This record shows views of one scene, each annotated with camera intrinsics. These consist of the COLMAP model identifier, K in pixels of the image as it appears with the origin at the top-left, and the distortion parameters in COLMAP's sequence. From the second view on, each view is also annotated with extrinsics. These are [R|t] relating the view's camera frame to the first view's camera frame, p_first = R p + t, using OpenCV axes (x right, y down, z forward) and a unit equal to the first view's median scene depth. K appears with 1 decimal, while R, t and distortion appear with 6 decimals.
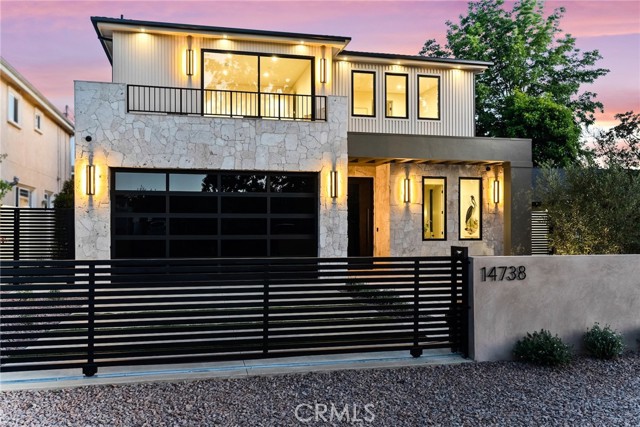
lens RADIAL K [[573.9, 0, 320.0], [0, 573.9, 213.5], [0, 0, 1]] dist [0.000950, 0.001070]
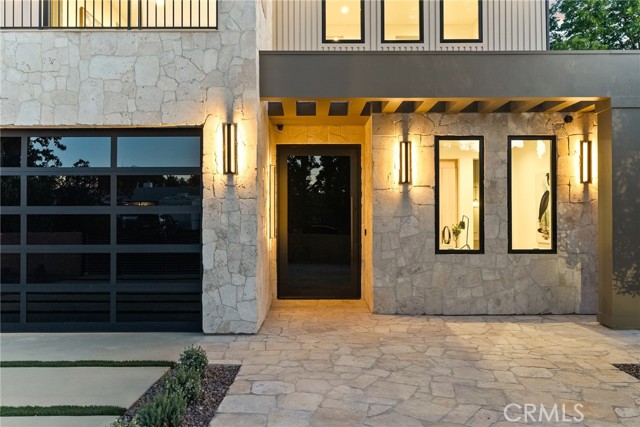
lens RADIAL K [[519.4, 0, 320.0], [0, 519.4, 213.5], [0, 0, 1]] dist [-0.005363, -0.001699]
pose [[0.969899, -0.004501, -0.243465, 0.191386], [0.006823, 0.999939, 0.008692, 0.004028], [0.243411, -0.010092, 0.969871, 0.490617]]
